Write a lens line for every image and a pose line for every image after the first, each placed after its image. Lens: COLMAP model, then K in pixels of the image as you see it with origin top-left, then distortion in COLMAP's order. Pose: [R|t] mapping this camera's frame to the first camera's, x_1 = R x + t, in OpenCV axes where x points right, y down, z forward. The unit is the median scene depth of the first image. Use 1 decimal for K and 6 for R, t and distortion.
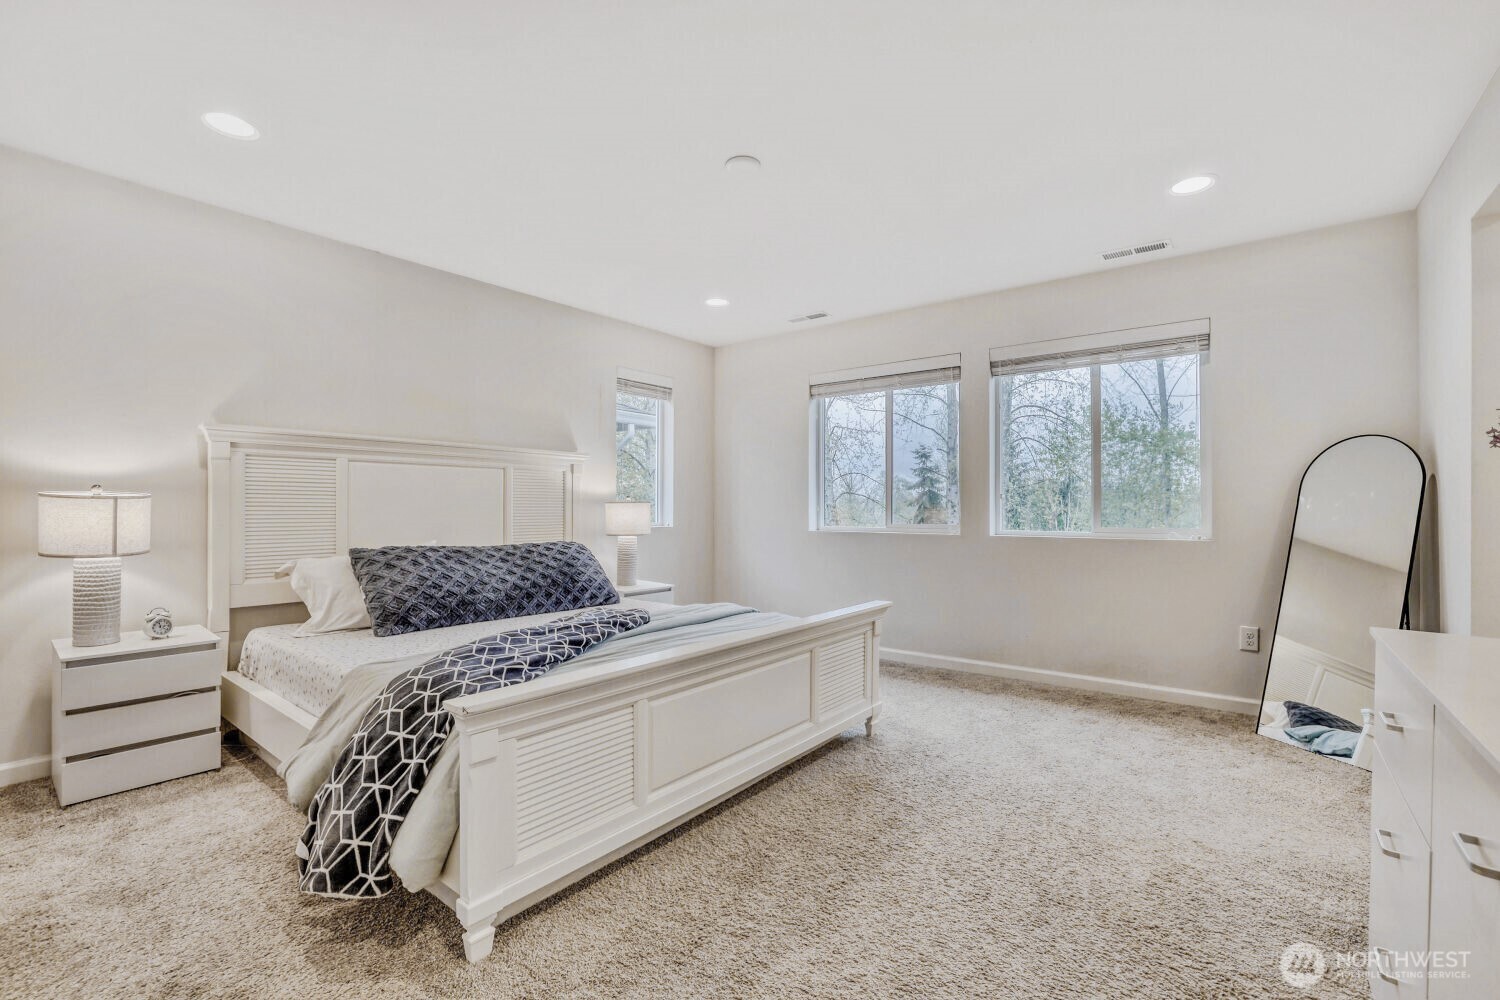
lens RADIAL K [[650.5, 0, 754.3], [0, 650.5, 507.6], [0, 0, 1]] dist [-0.033395, 0.008894]
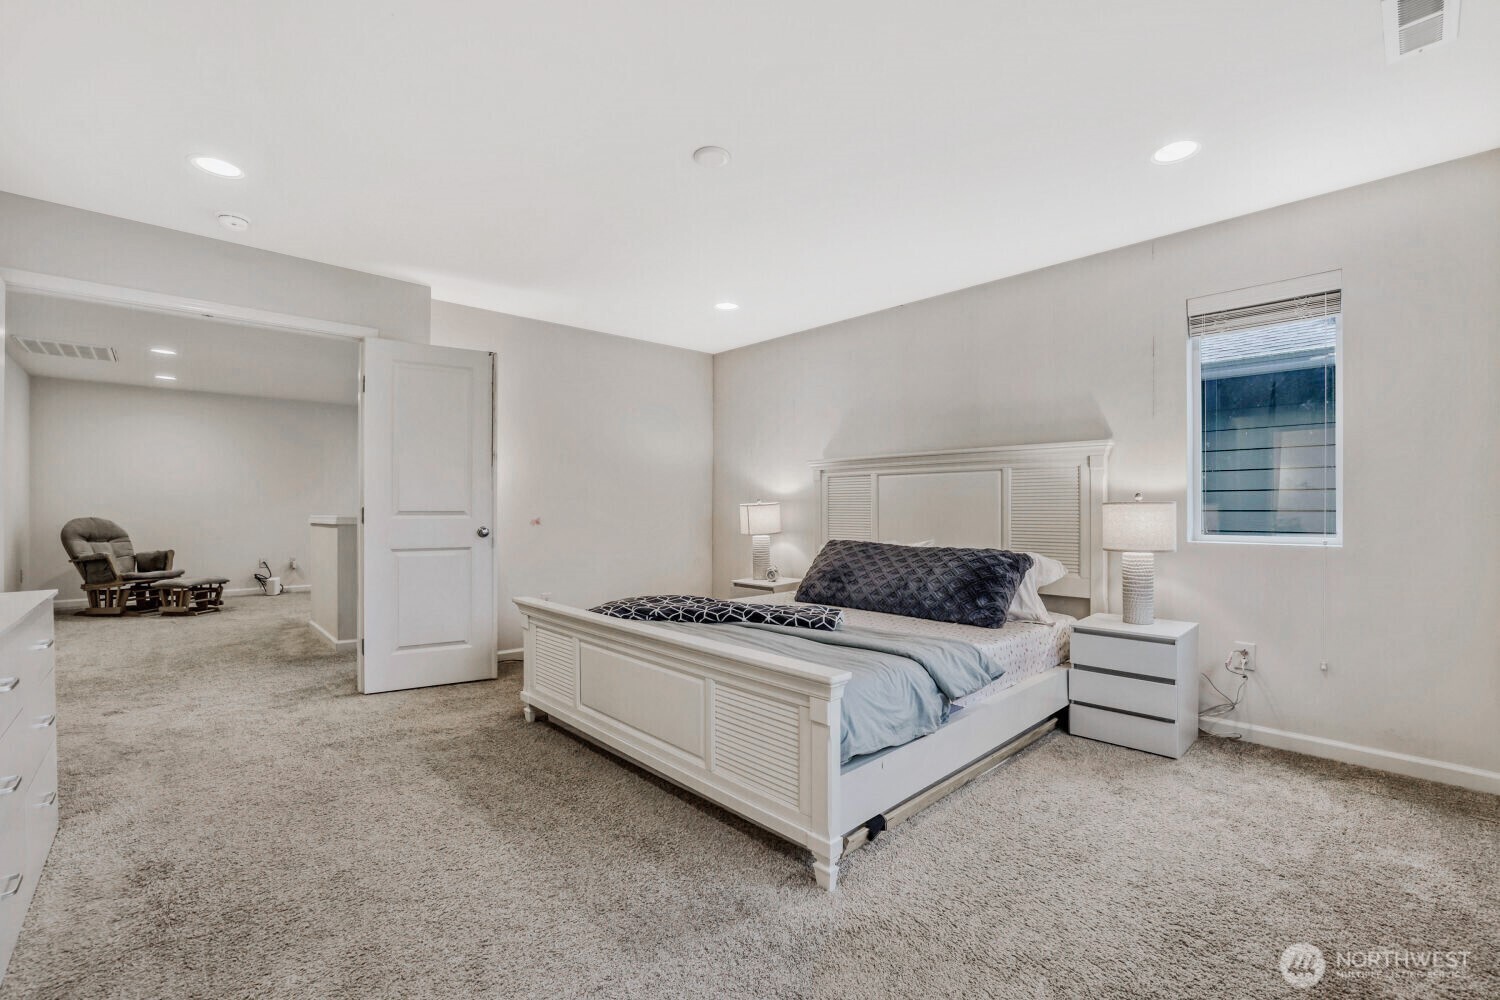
lens RADIAL K [[650.5, 0, 755.5], [0, 650.5, 499.3], [0, 0, 1]] dist [-0.033395, 0.008894]
pose [[-0.155389, -0.012849, -0.987770, 0.790949], [0.003019, 0.999905, -0.013482, -0.006574], [0.987849, -0.005077, -0.155336, 1.026131]]
